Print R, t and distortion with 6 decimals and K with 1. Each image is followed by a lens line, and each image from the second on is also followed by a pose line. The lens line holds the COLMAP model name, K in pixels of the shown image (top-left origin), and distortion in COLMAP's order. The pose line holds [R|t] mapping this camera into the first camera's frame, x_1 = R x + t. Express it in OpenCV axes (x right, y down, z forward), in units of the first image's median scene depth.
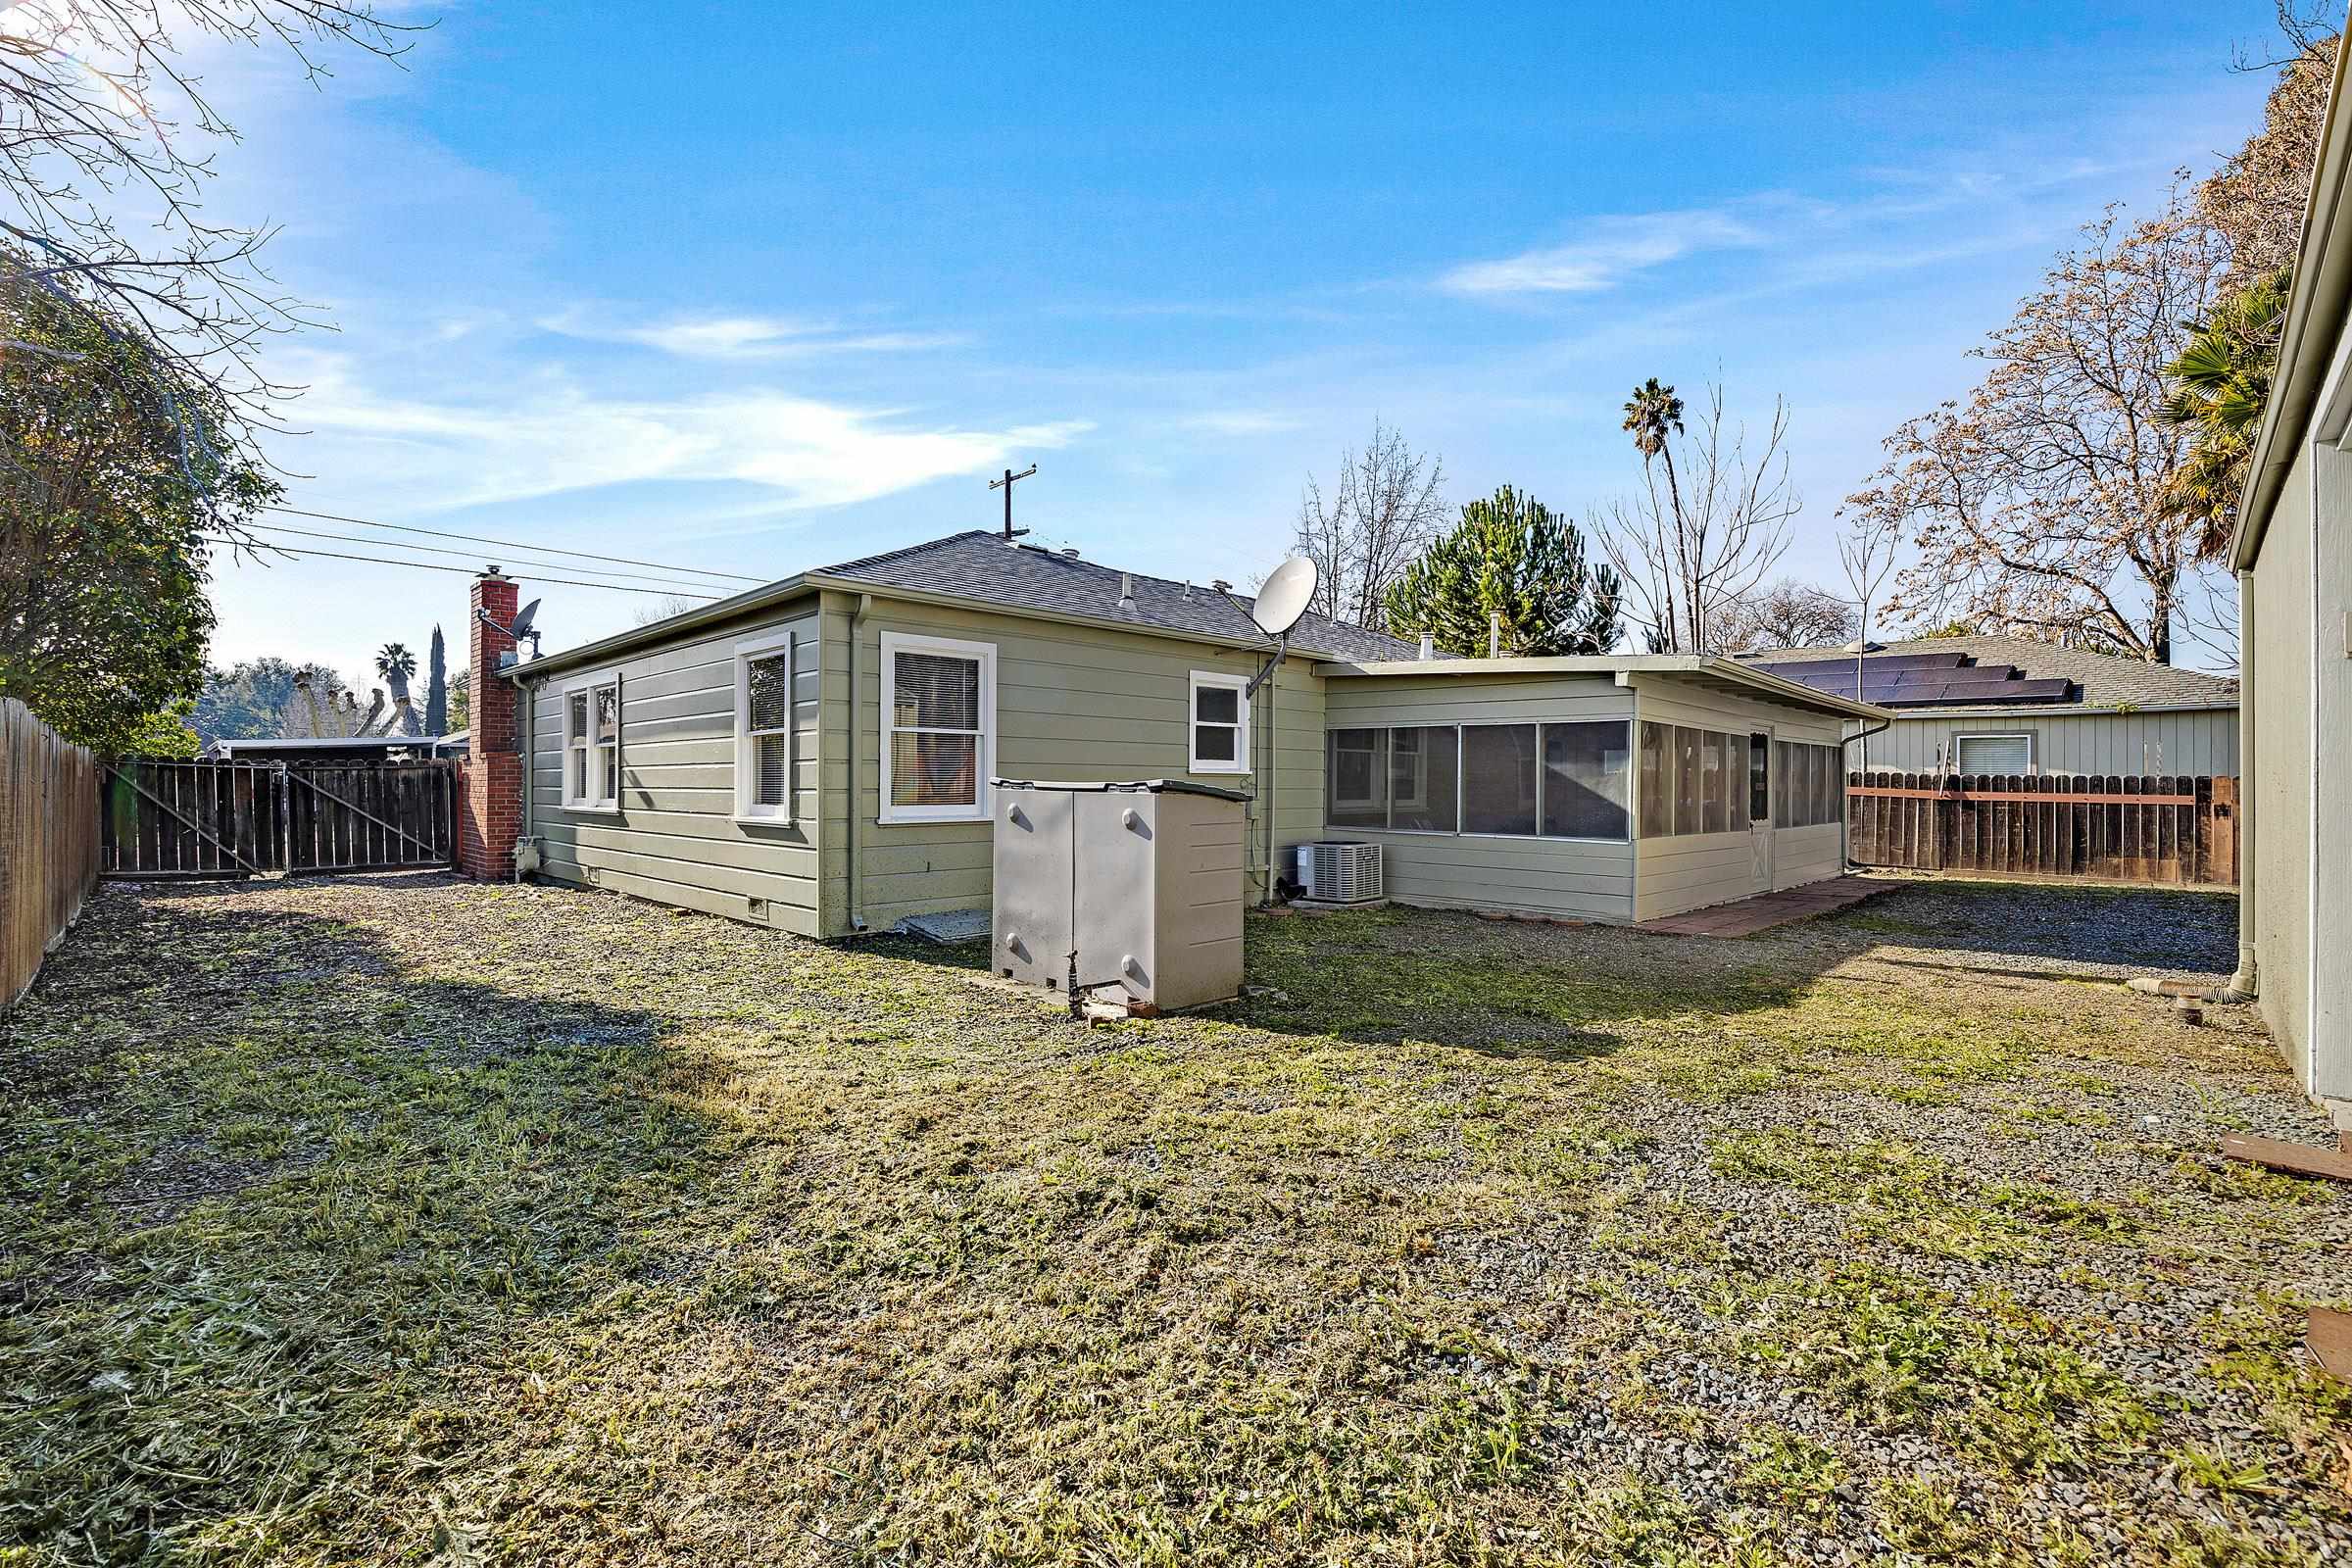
lens RADIAL K [[1024.4, 0, 1180.9], [0, 1024.4, 781.1], [0, 0, 1]] dist [-0.019850, -0.000983]
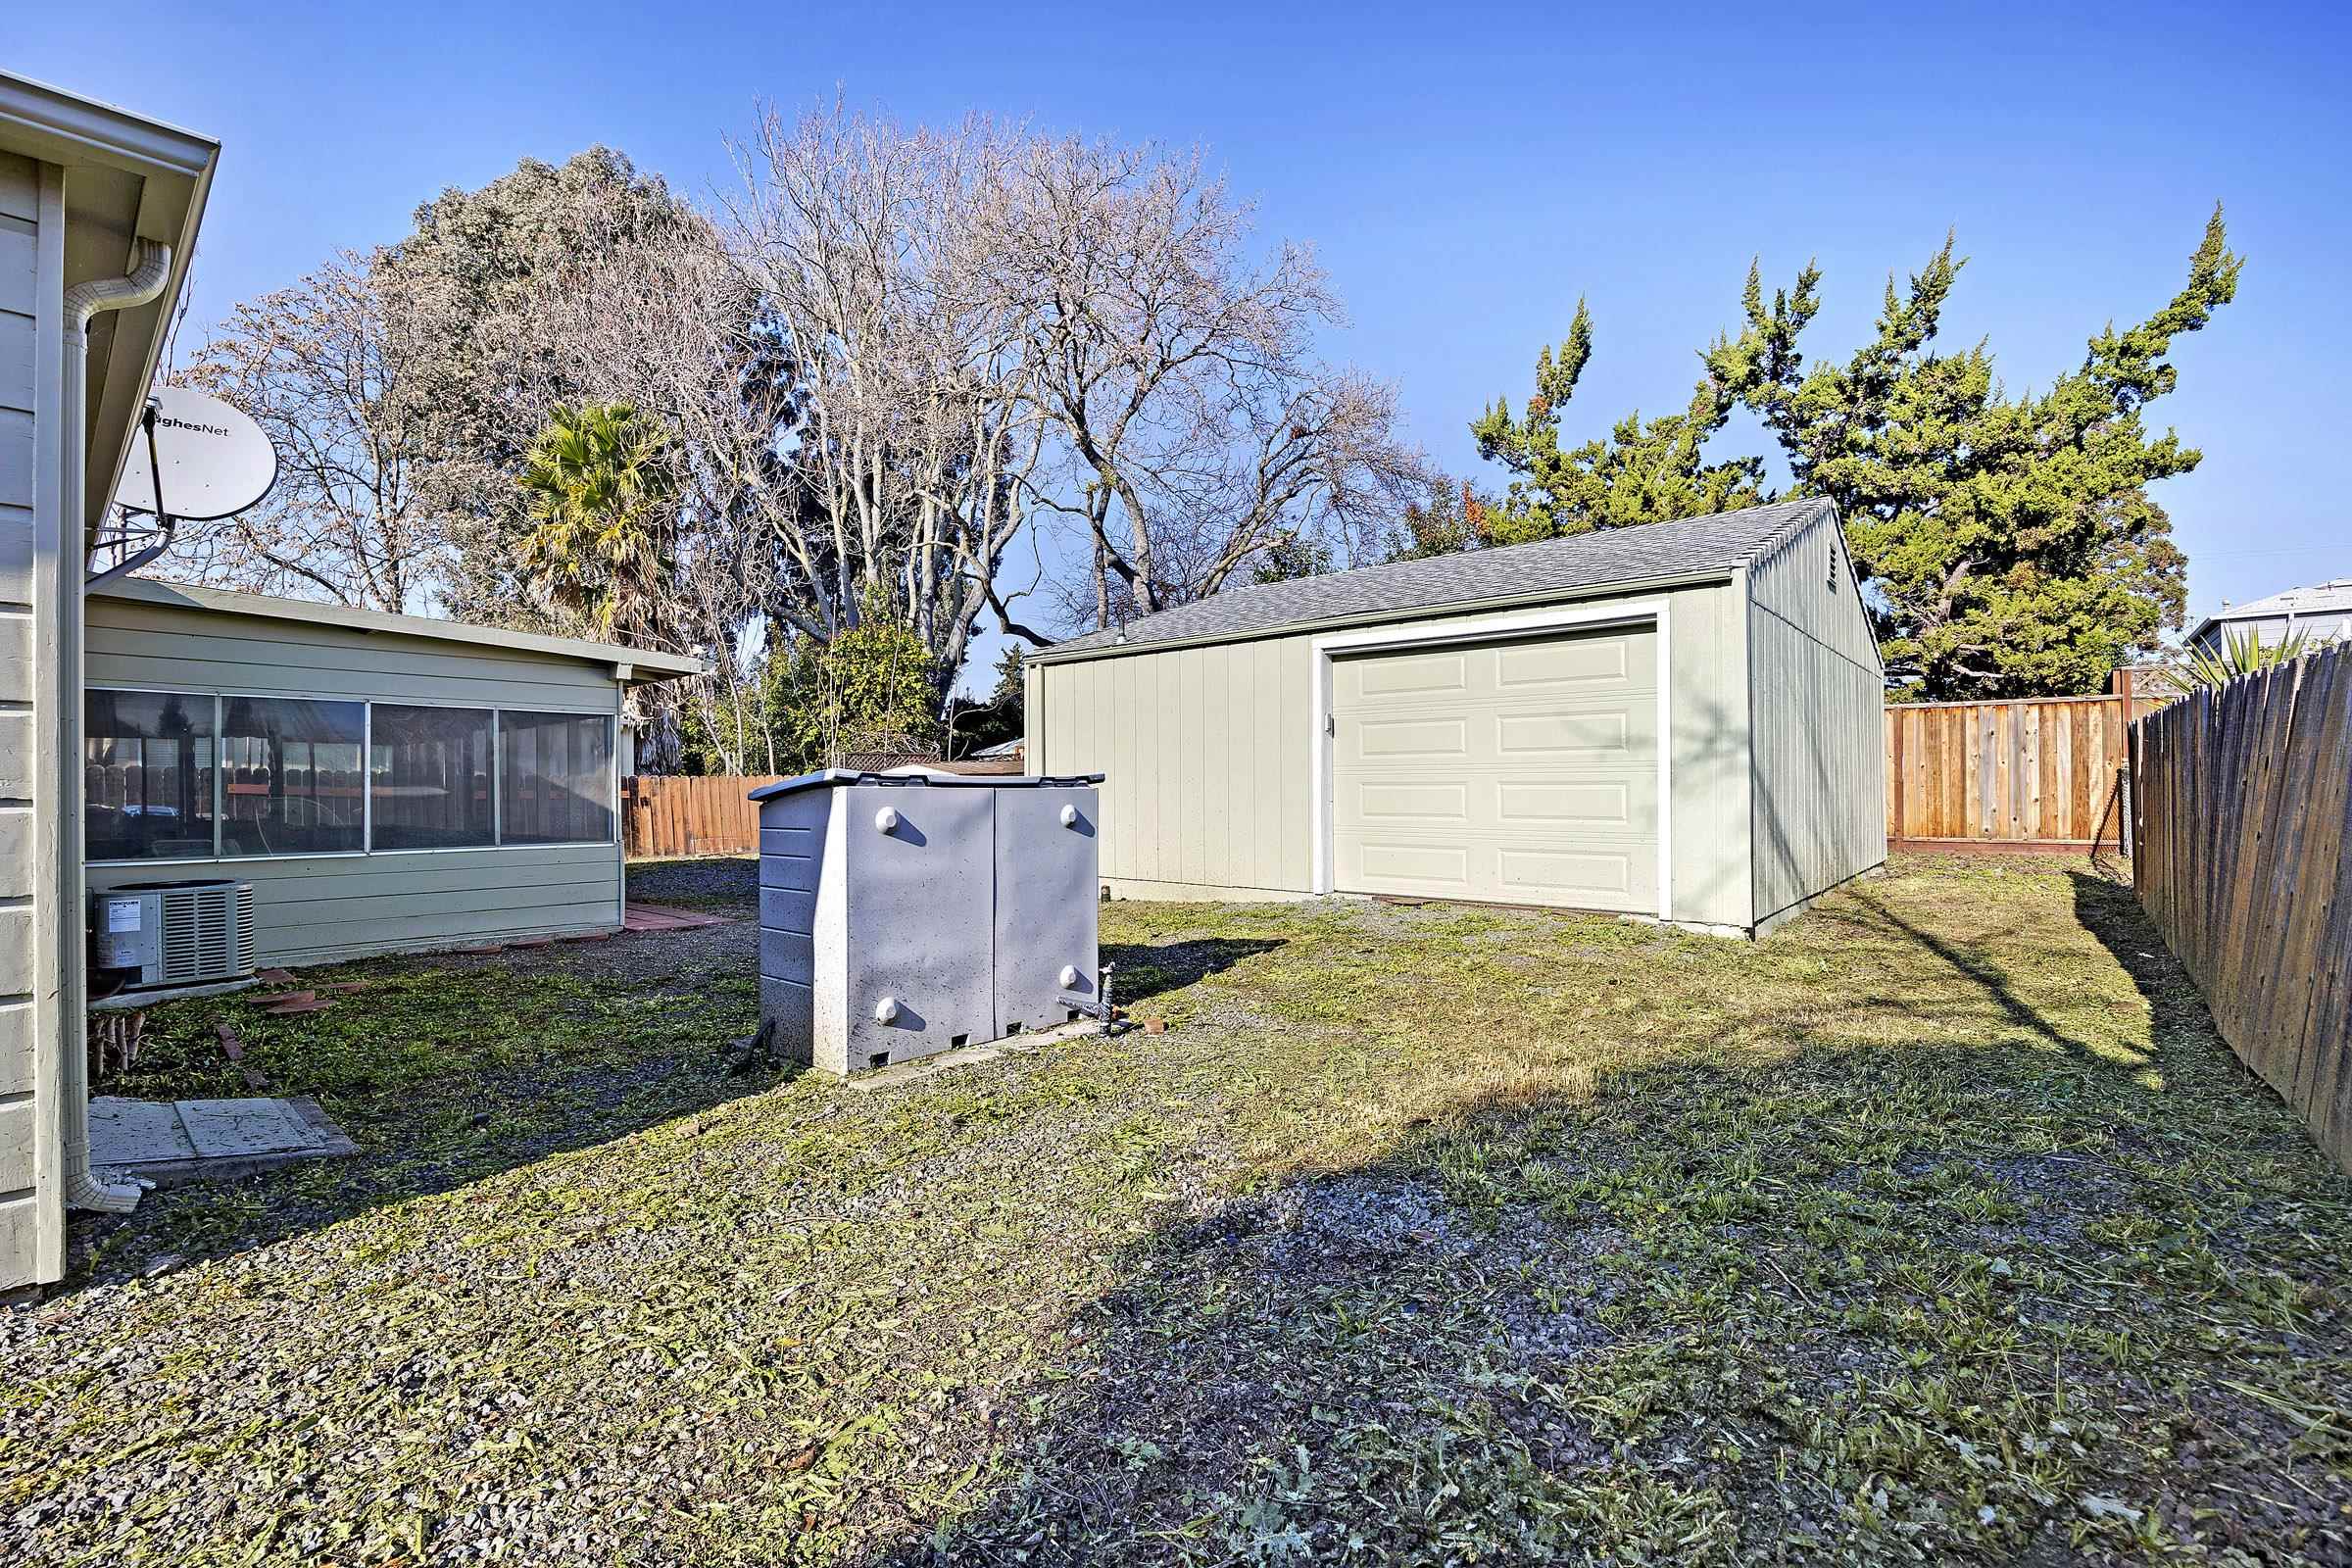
lens RADIAL K [[1024.4, 0, 1180.9], [0, 1024.4, 781.1], [0, 0, 1]] dist [-0.019850, -0.000983]
pose [[-0.058223, -0.003258, 0.998298, -0.336501], [0.004767, 0.999982, 0.003542, 0.000553], [-0.998292, 0.004965, -0.058206, 0.330480]]
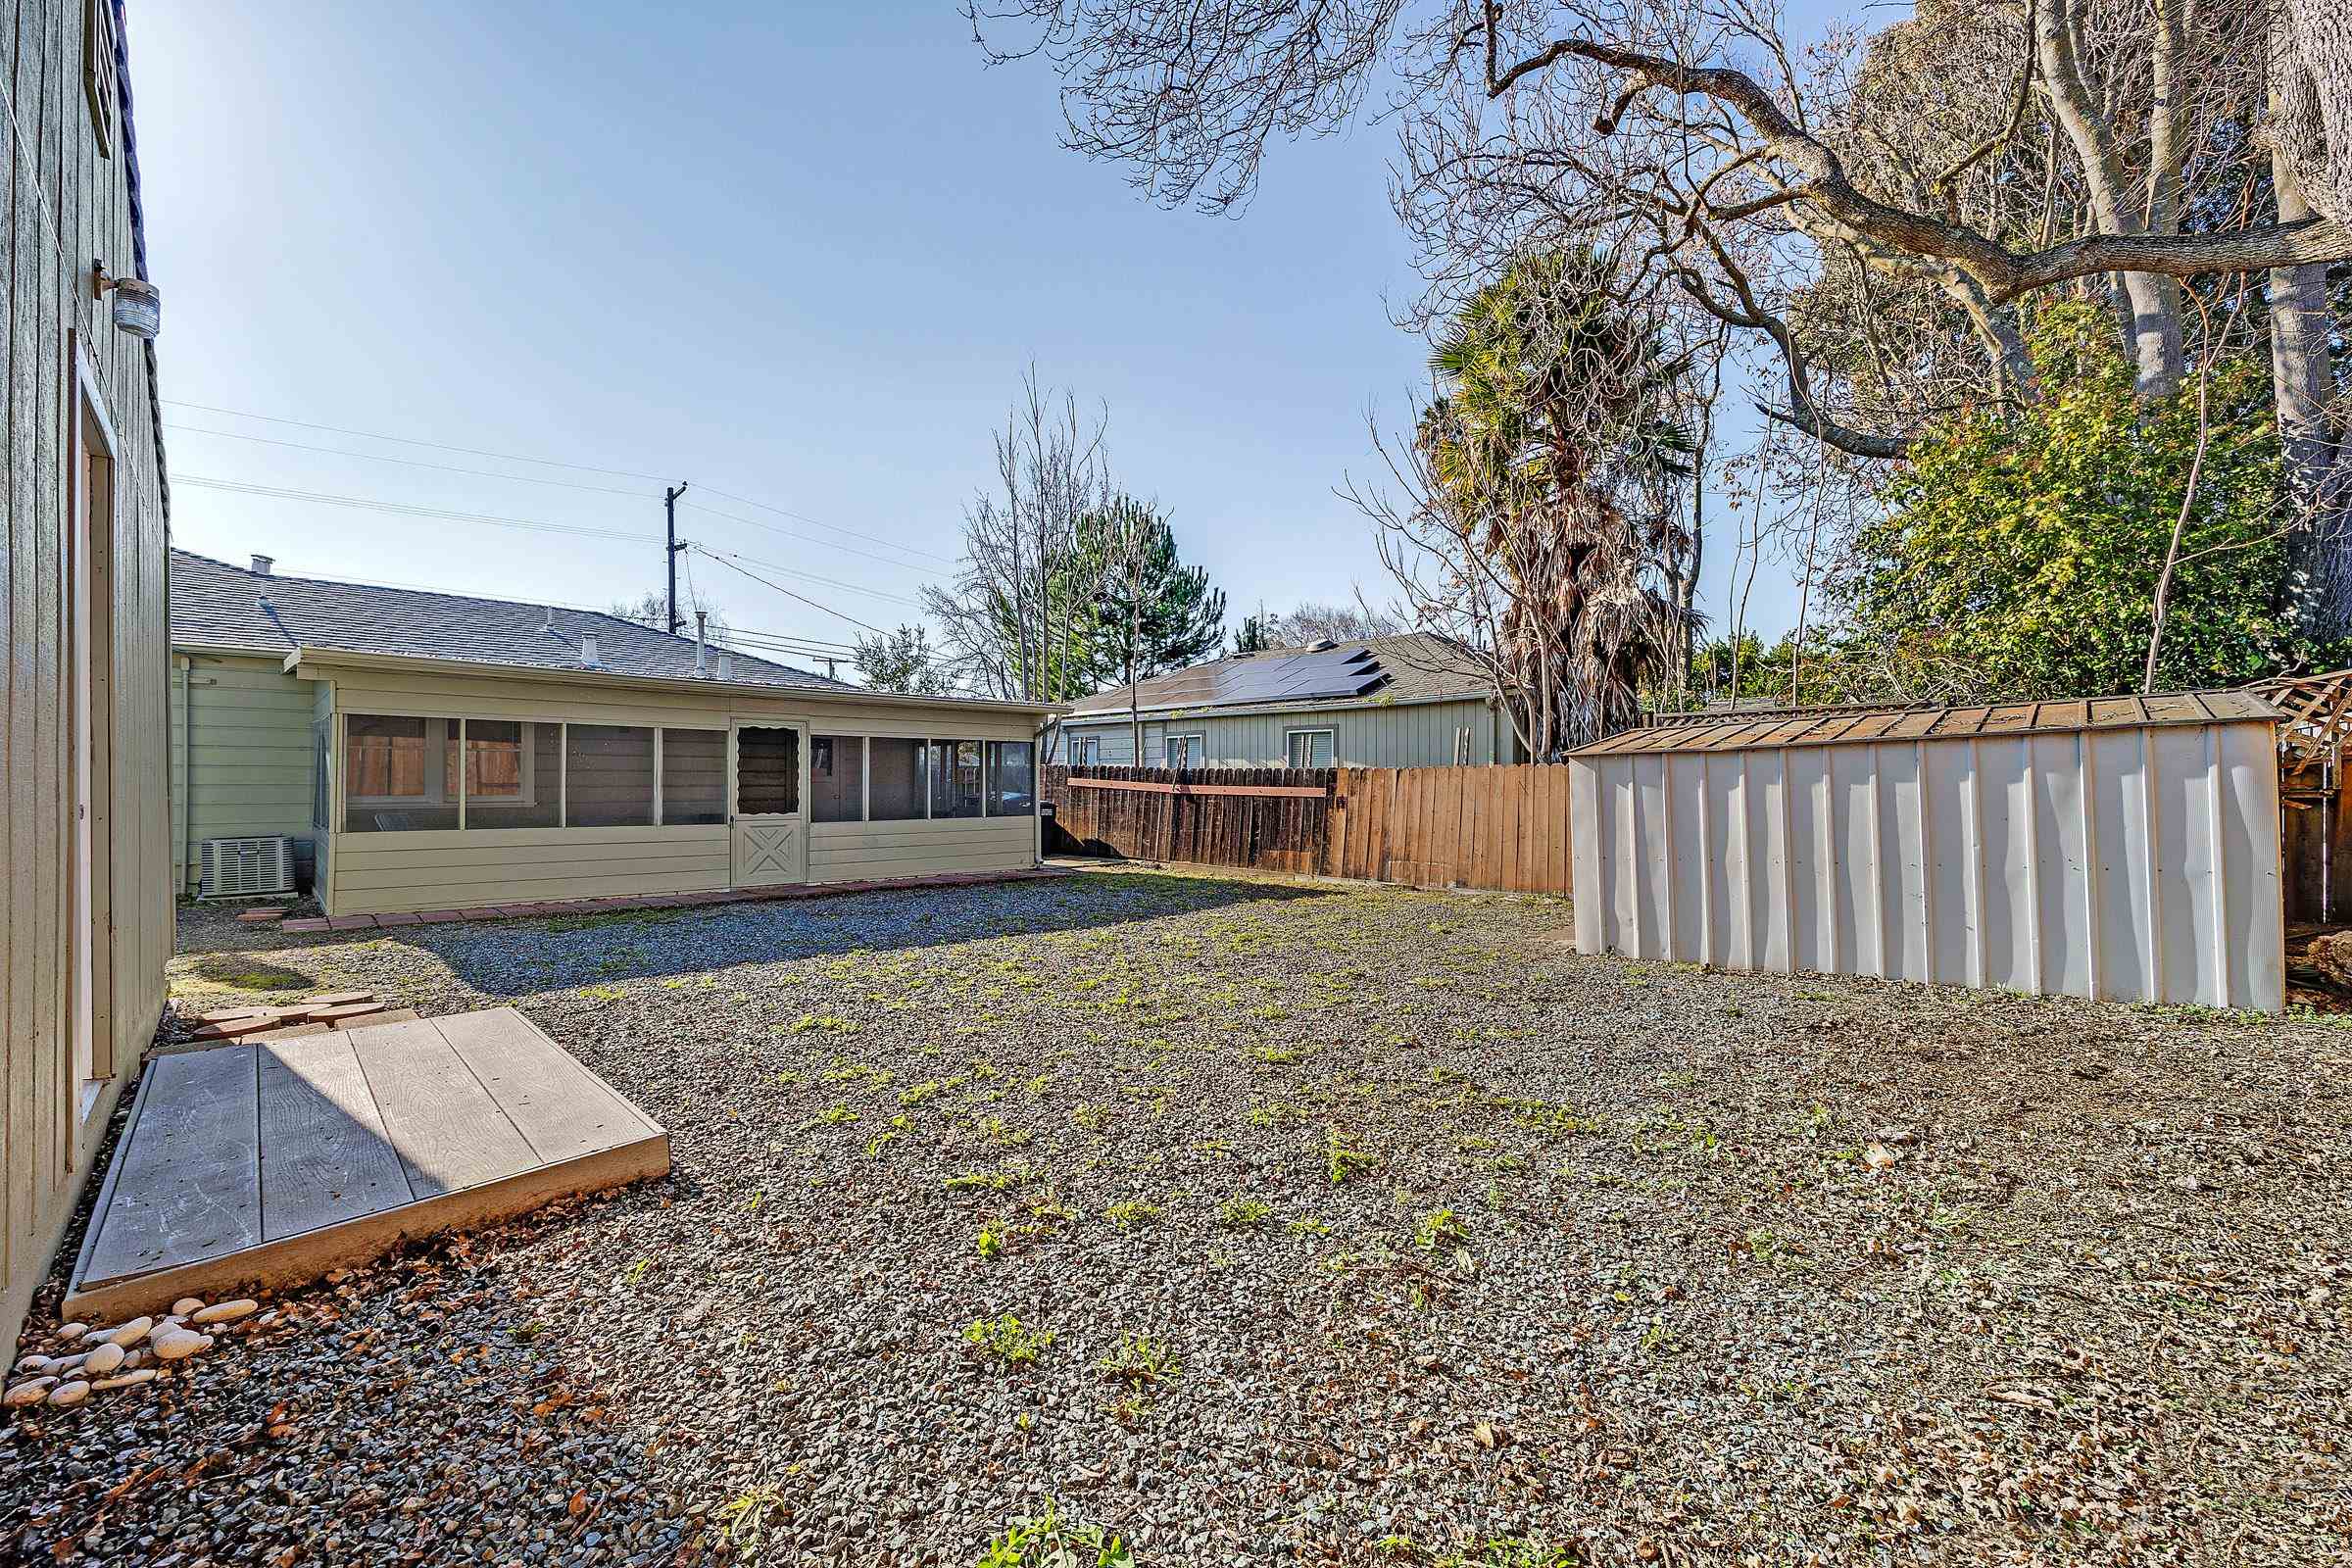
lens RADIAL K [[947.2, 0, 1179.2], [0, 947.2, 781.1], [0, 0, 1]] dist [-0.002271, -0.000028]
pose [[0.999795, -0.005203, -0.019592, 0.821545], [0.005209, 0.999986, 0.000242, 0.006480], [0.019591, -0.000344, 0.999808, 0.052147]]
